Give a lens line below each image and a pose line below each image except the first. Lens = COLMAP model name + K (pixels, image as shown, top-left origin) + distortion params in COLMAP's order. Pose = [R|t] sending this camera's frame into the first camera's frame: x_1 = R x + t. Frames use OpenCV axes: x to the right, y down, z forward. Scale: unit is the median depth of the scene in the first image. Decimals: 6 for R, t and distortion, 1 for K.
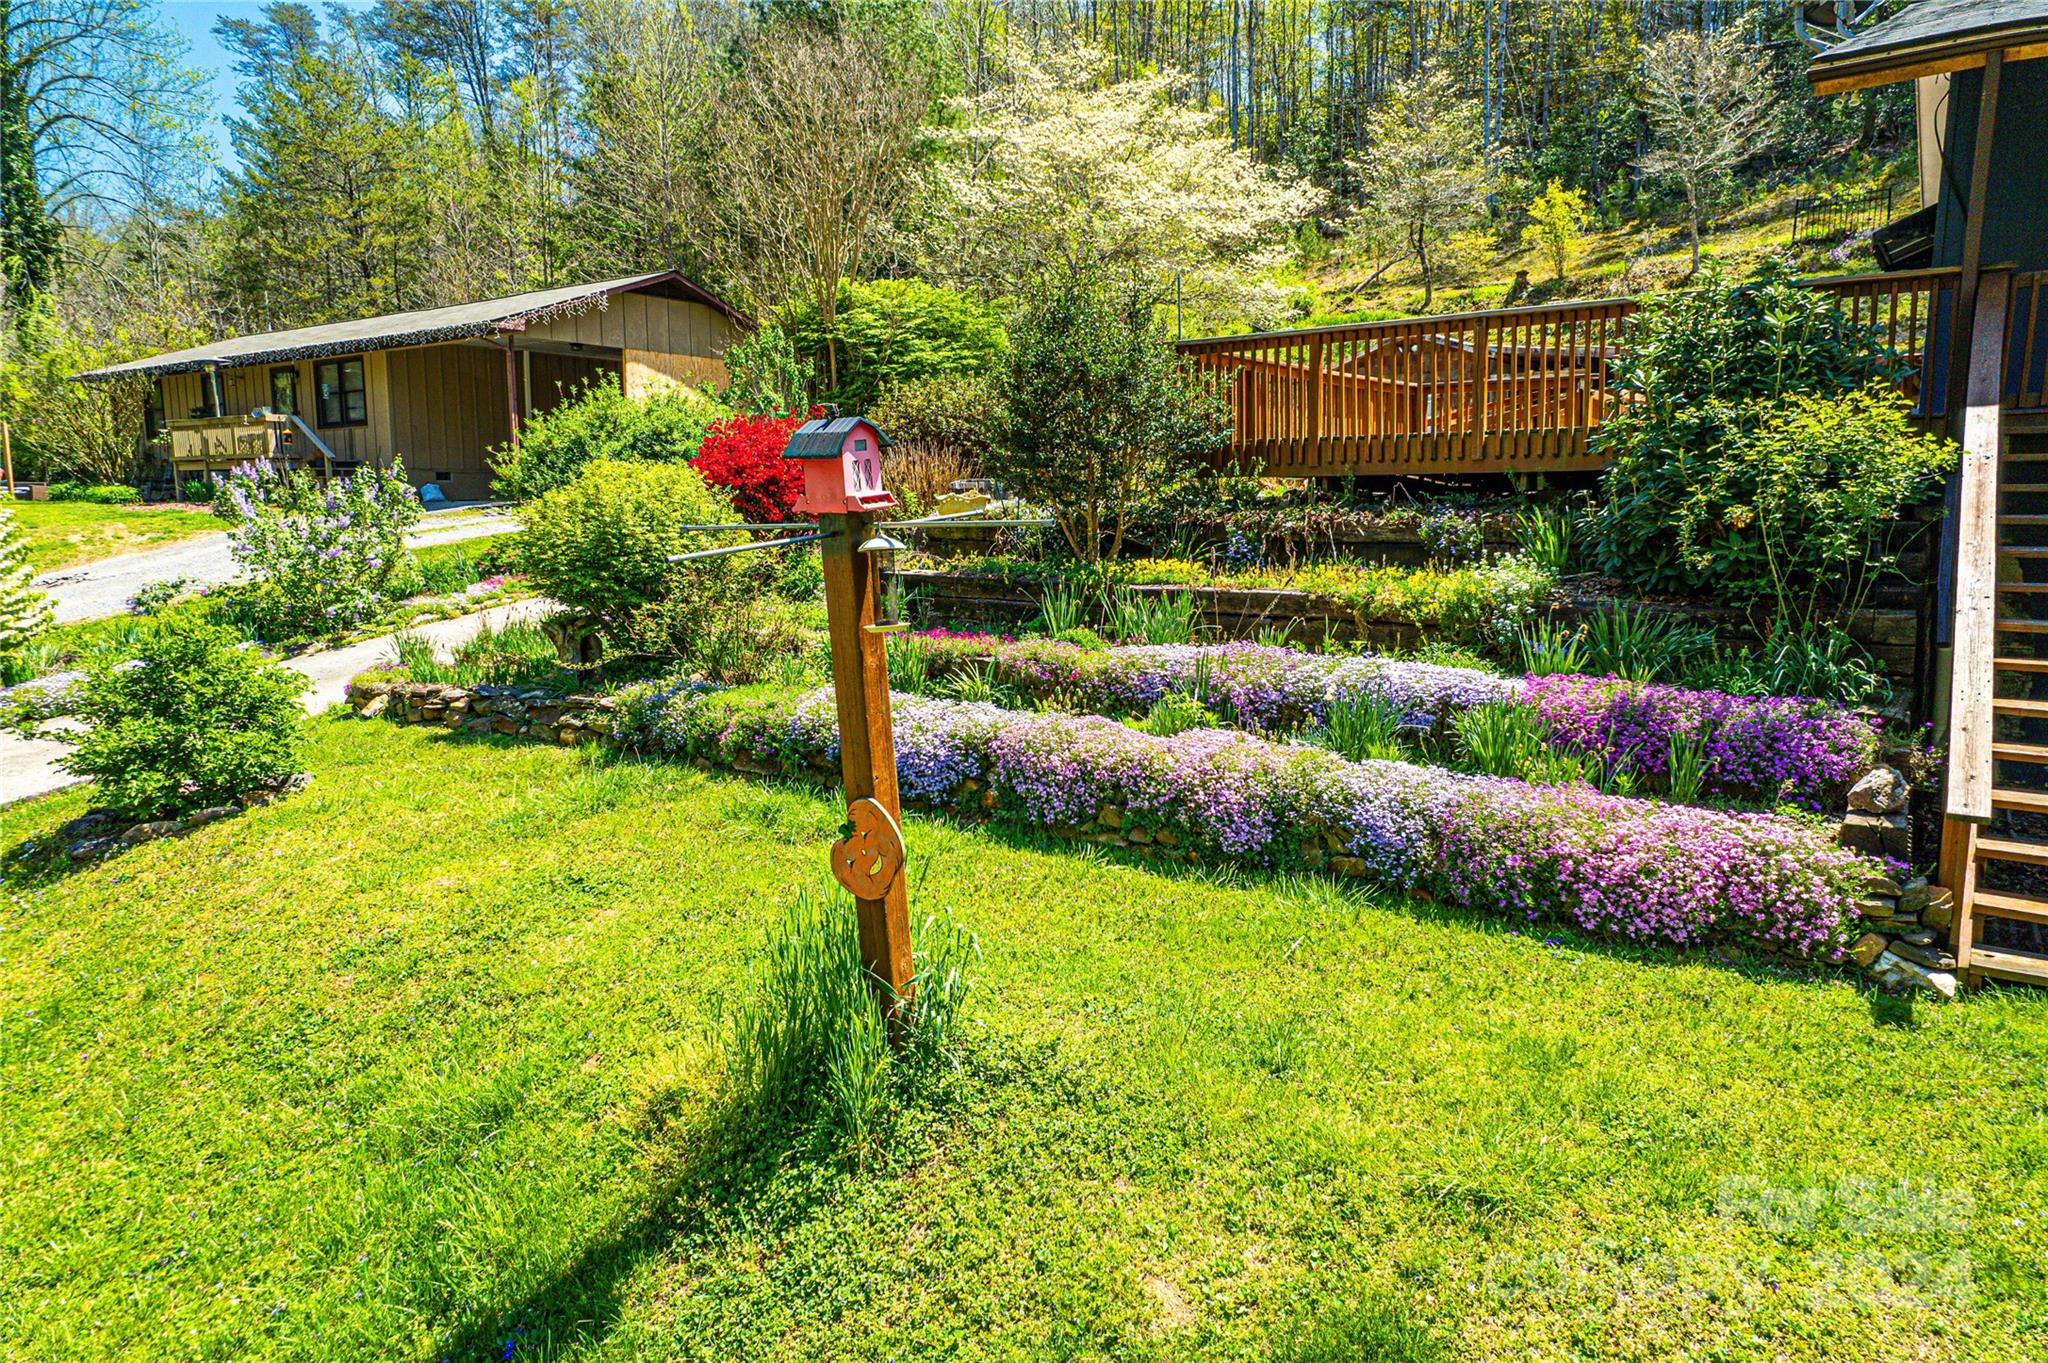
lens RADIAL K [[1311.4, 0, 1027.4], [0, 1311.4, 686.8], [0, 0, 1]] dist [-0.075075, 0.071421]
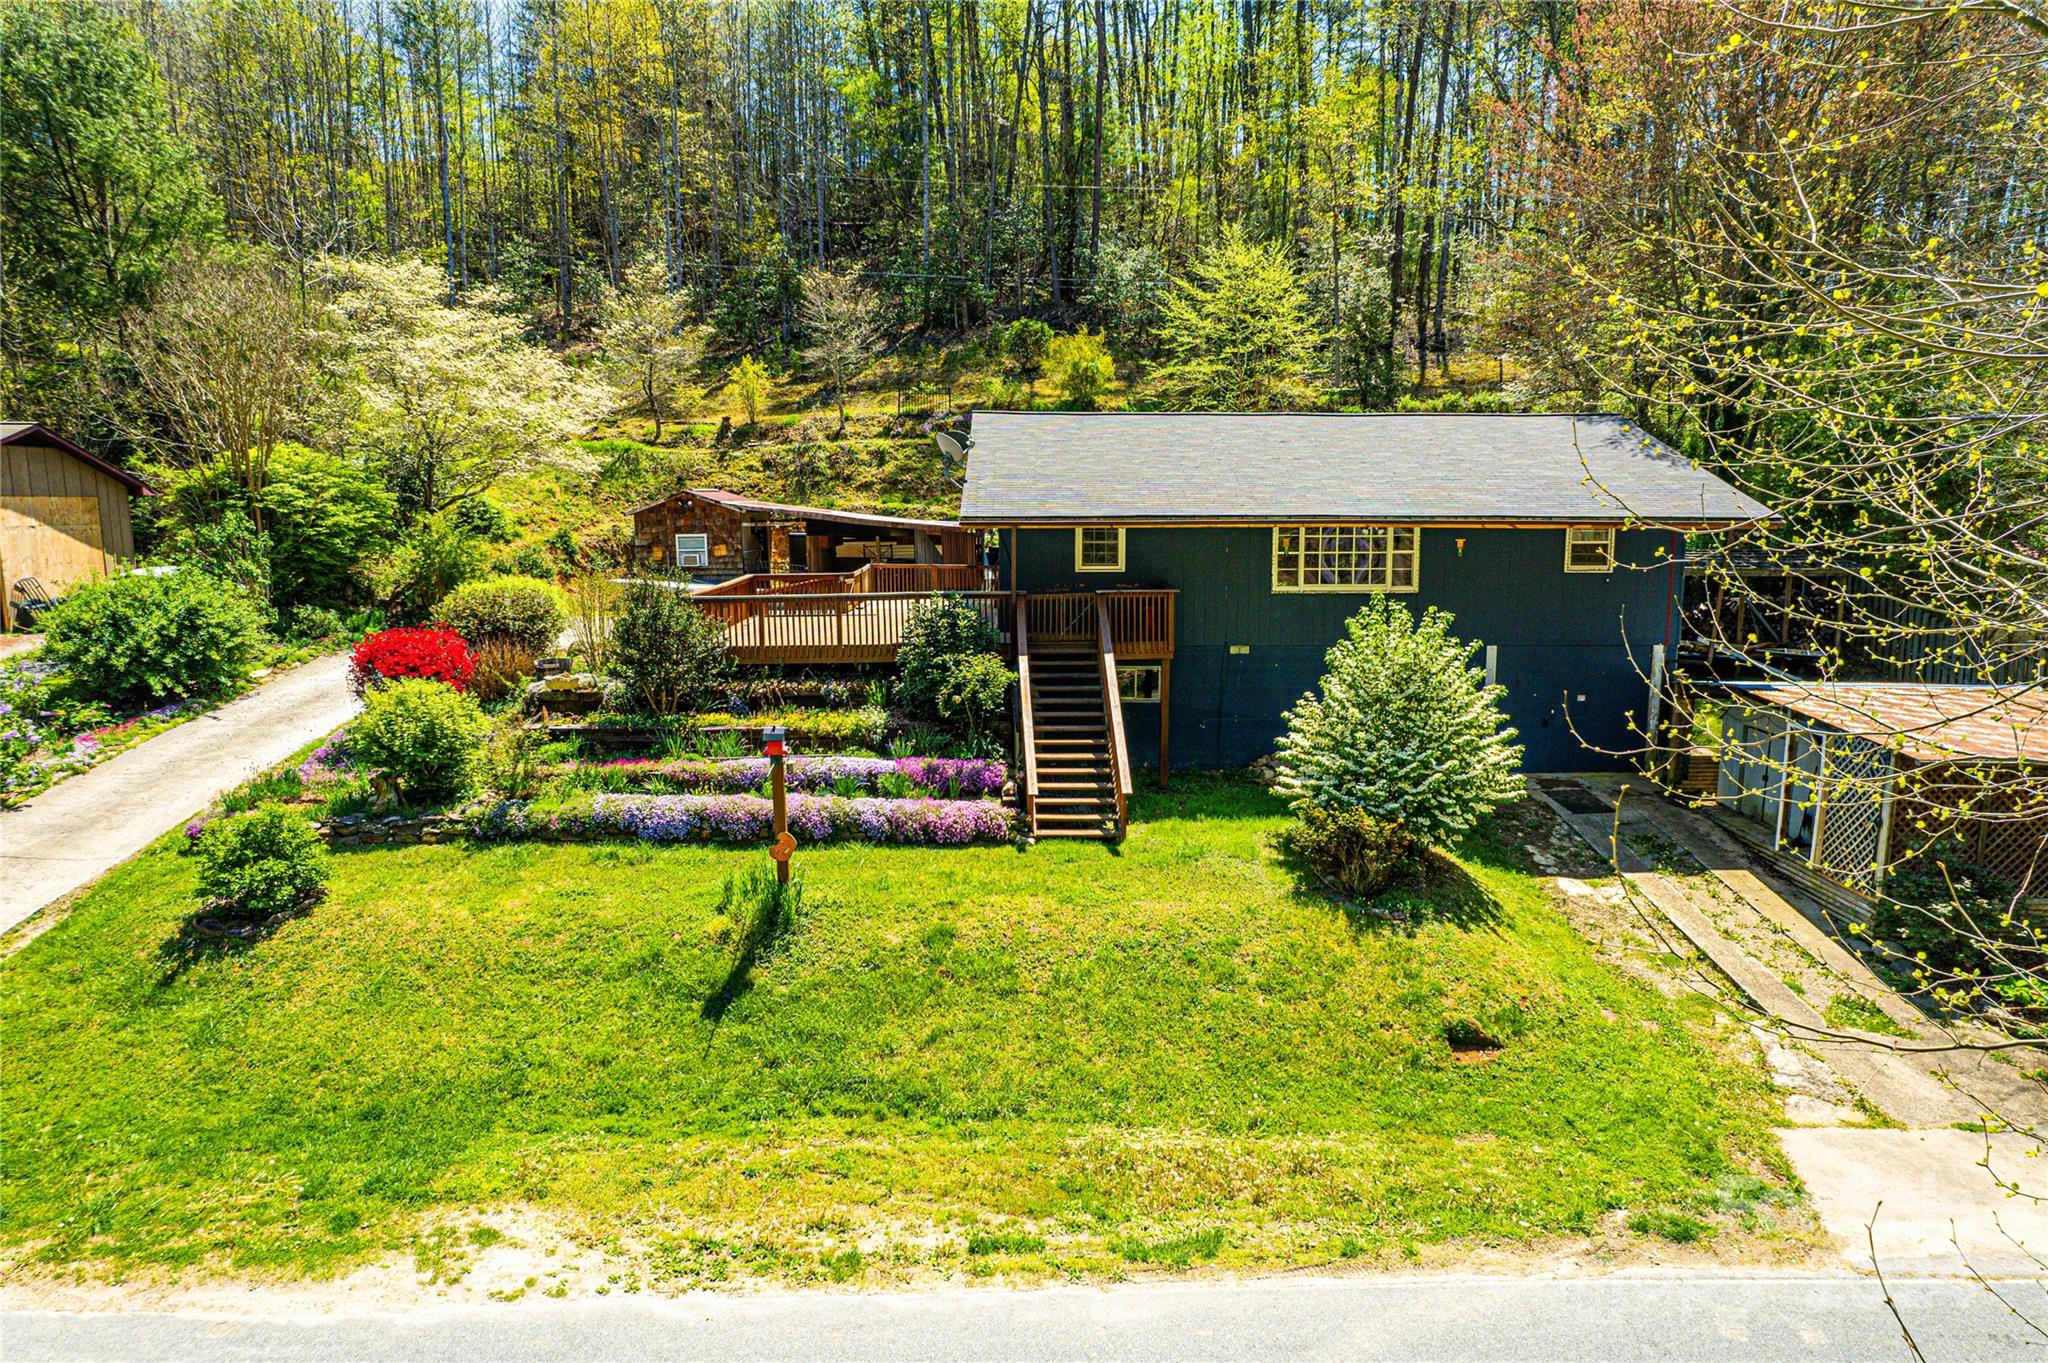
lens RADIAL K [[1311.4, 0, 1027.4], [0, 1311.4, 686.8], [0, 0, 1]] dist [-0.075075, 0.071421]
pose [[0.794323, -0.083512, 0.601728, -0.768335], [0.084435, 0.996069, 0.026780, -0.156257], [-0.601599, 0.029535, 0.798252, -1.012778]]
